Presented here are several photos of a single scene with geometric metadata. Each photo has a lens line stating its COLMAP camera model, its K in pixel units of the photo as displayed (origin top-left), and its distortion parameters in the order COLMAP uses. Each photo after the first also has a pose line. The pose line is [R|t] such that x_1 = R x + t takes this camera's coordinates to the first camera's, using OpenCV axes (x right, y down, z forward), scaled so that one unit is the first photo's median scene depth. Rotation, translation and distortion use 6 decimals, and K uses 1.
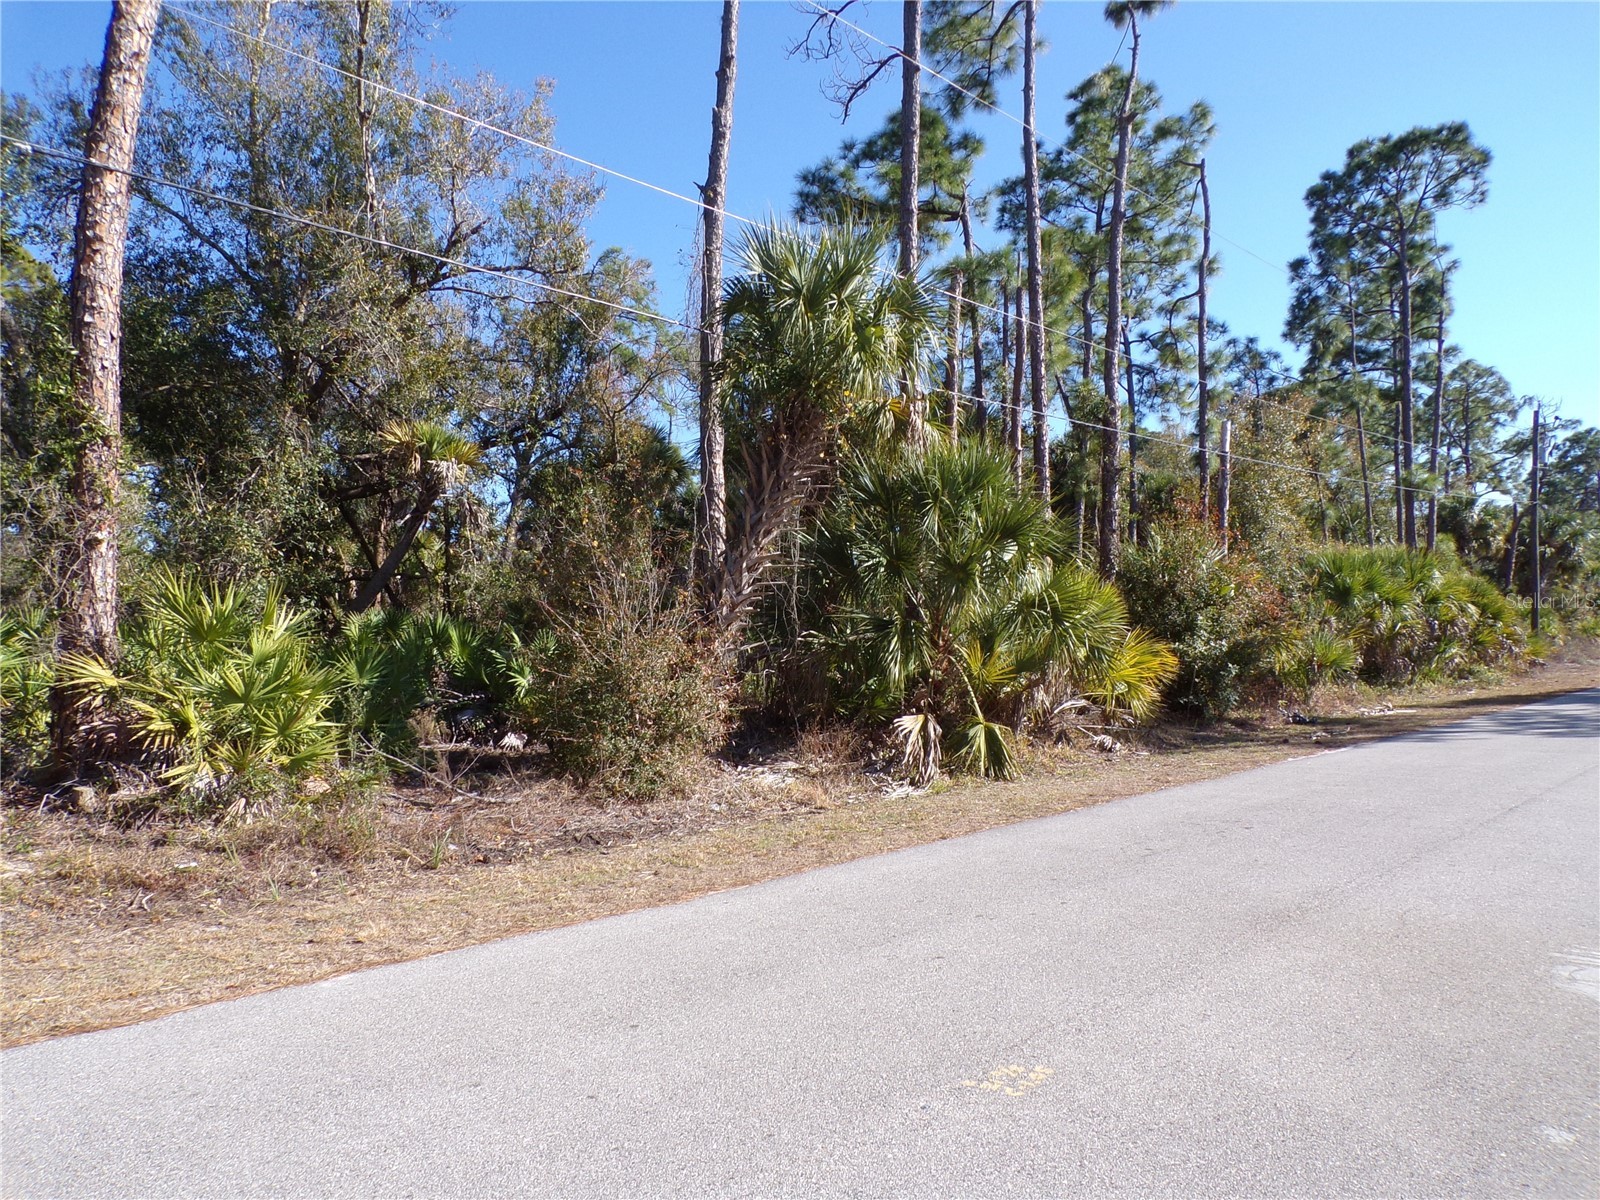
lens RADIAL K [[1077.0, 0, 795.8], [0, 1077.0, 604.4], [0, 0, 1]] dist [-0.031736, 0.036403]
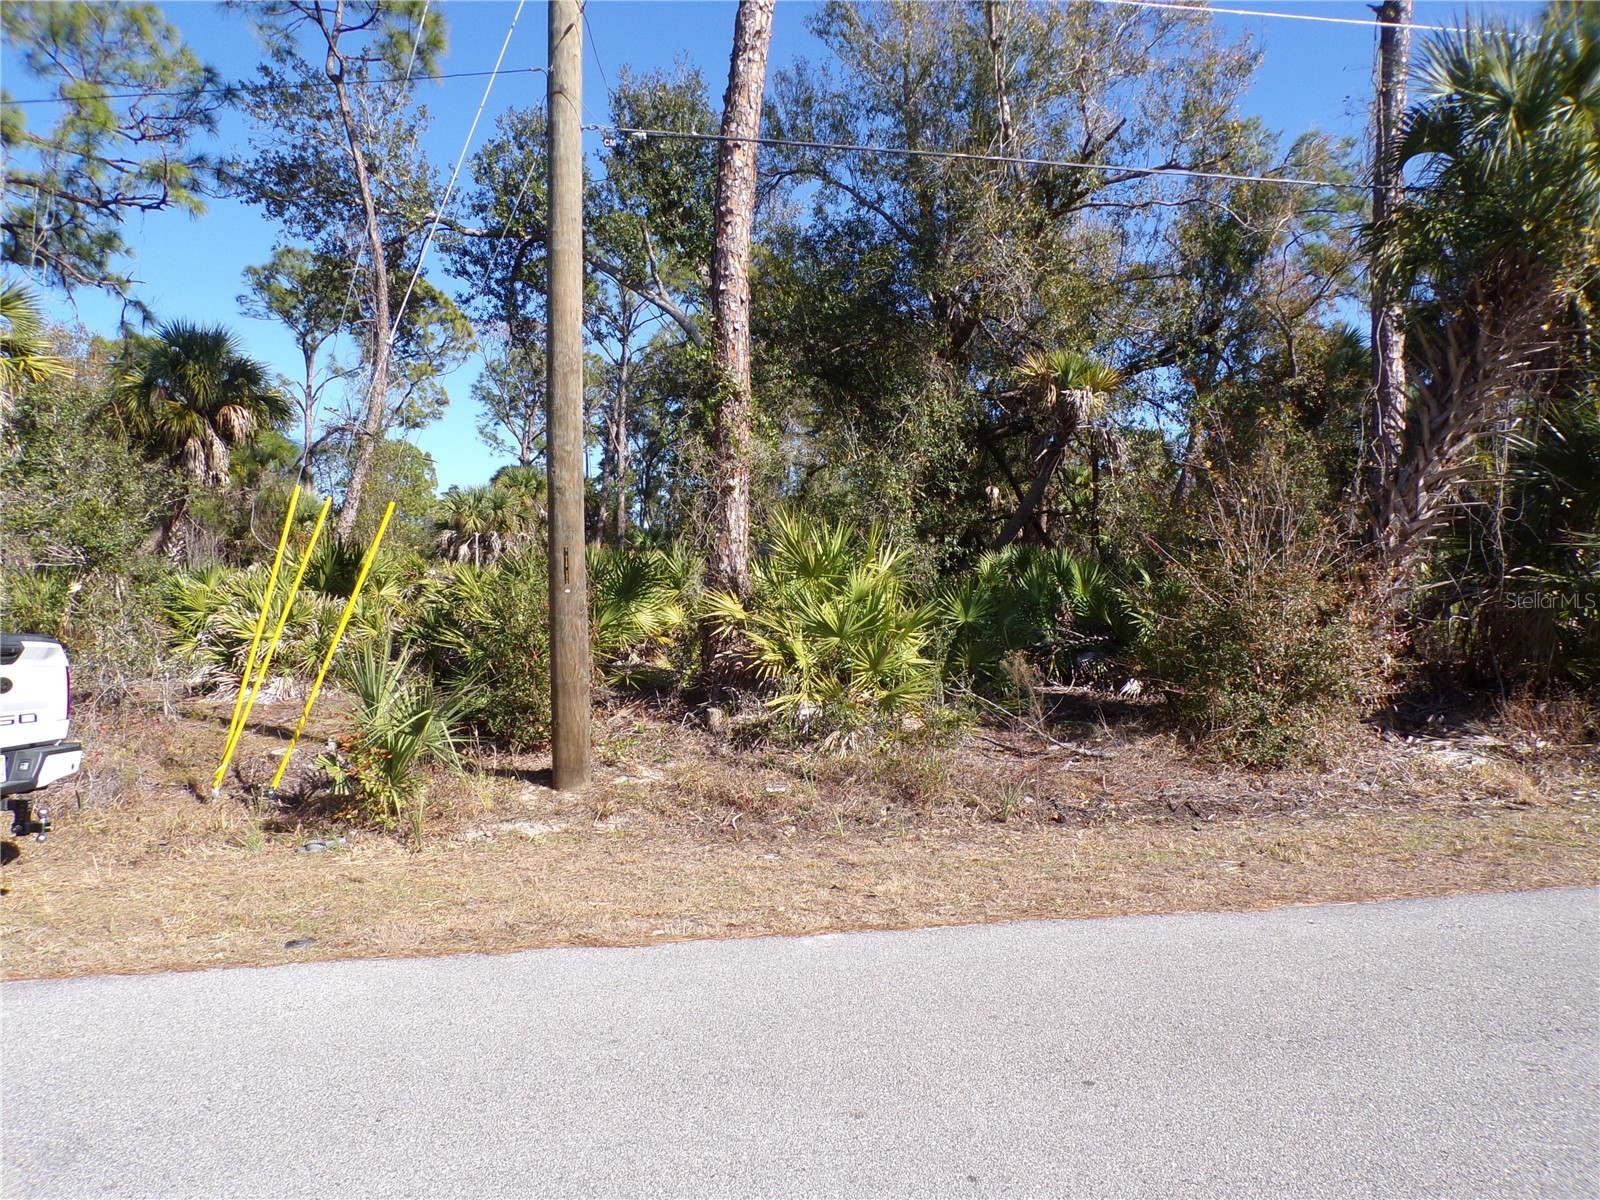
lens RADIAL K [[1077.0, 0, 795.8], [0, 1077.0, 604.4], [0, 0, 1]] dist [-0.031736, 0.036403]
pose [[0.808914, 0.015425, -0.587724, 0.048032], [0.018221, 0.998518, 0.051284, 0.004338], [0.587644, -0.052193, 0.807434, 0.110532]]
